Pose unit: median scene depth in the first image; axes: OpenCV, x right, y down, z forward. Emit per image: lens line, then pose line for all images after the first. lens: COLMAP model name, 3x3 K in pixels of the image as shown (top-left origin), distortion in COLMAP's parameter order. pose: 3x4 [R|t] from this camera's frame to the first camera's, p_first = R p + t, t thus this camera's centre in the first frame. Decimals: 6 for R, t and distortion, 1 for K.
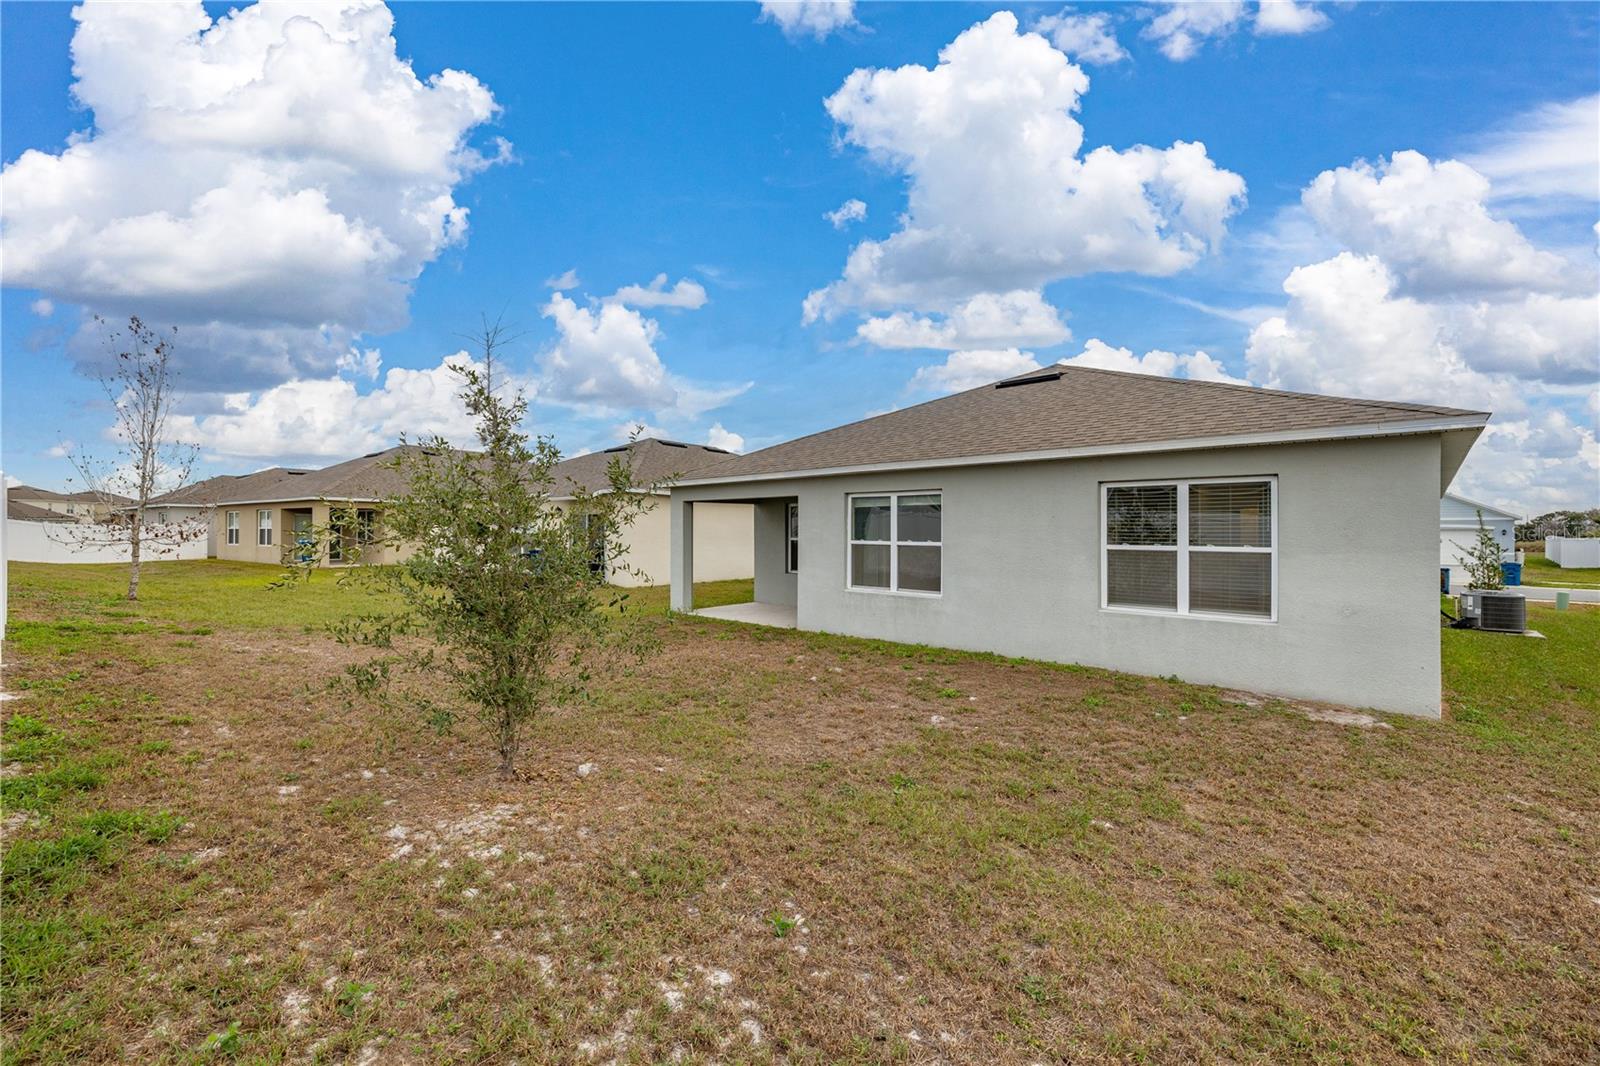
lens RADIAL K [[705.8, 0, 793.8], [0, 705.8, 521.4], [0, 0, 1]] dist [0.001306, 0.000209]
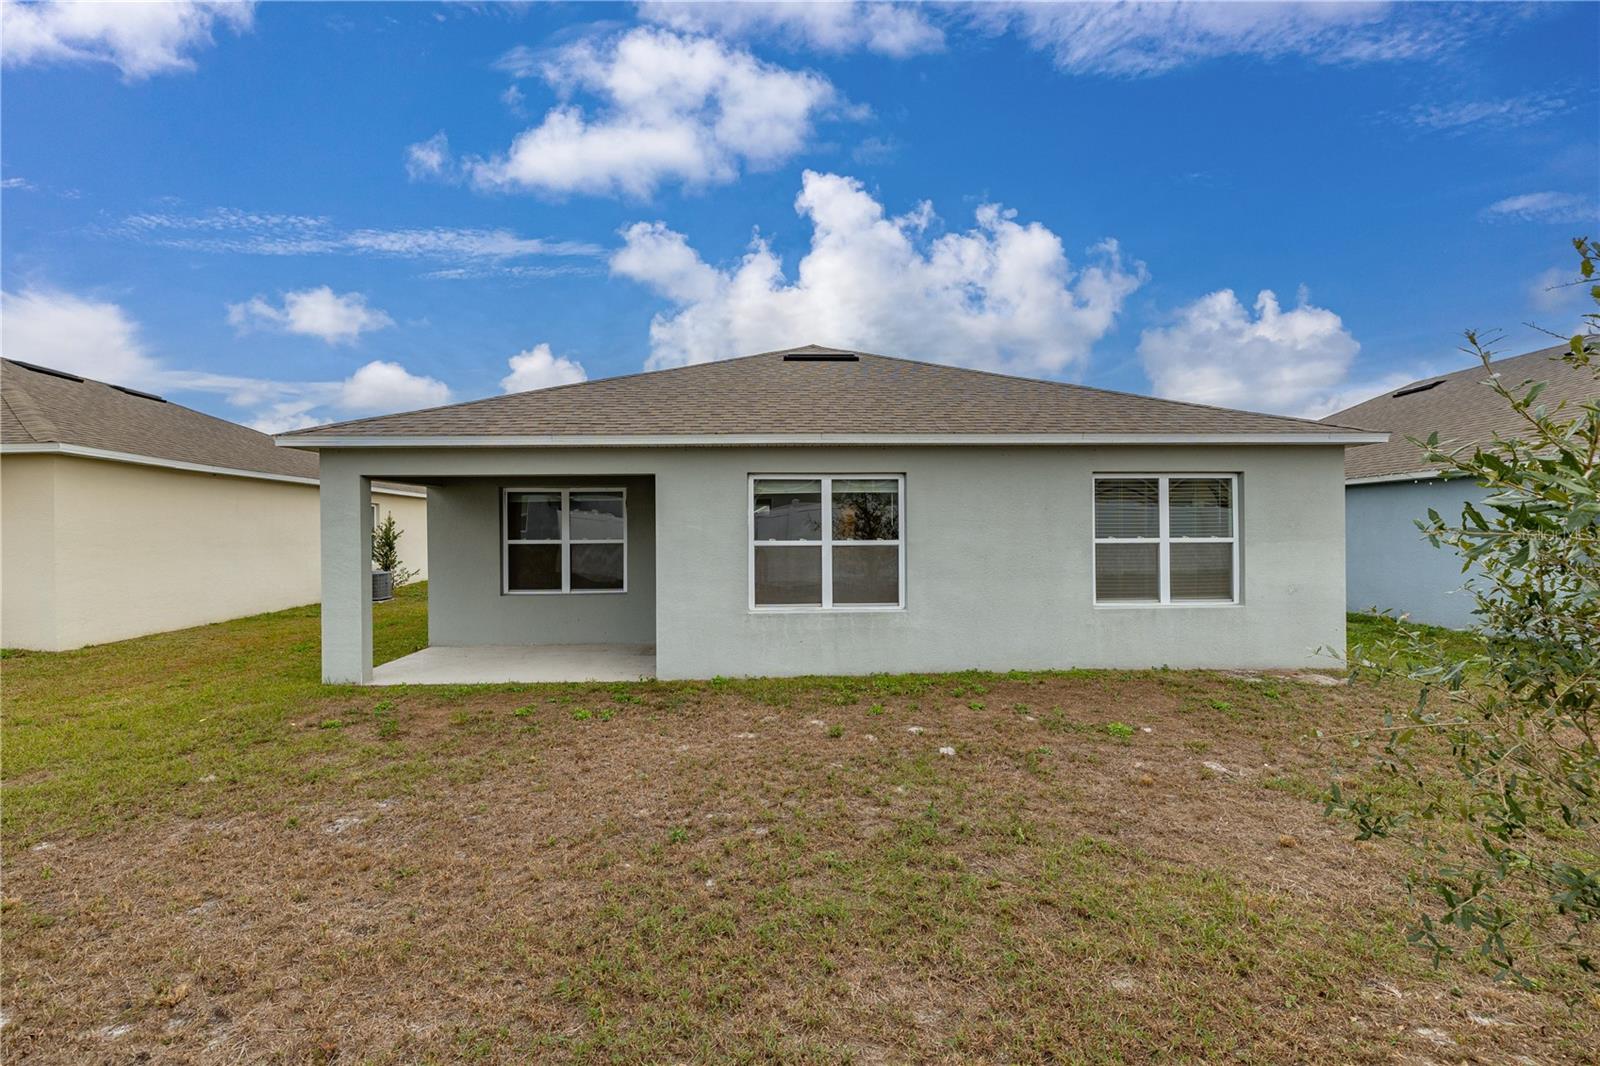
lens RADIAL K [[705.8, 0, 793.8], [0, 705.8, 521.4], [0, 0, 1]] dist [0.001306, 0.000209]
pose [[0.679442, -0.002036, 0.733727, -0.458831], [-0.000642, 0.999994, 0.003369, 0.006249], [-0.733729, -0.002760, 0.679436, 0.561559]]
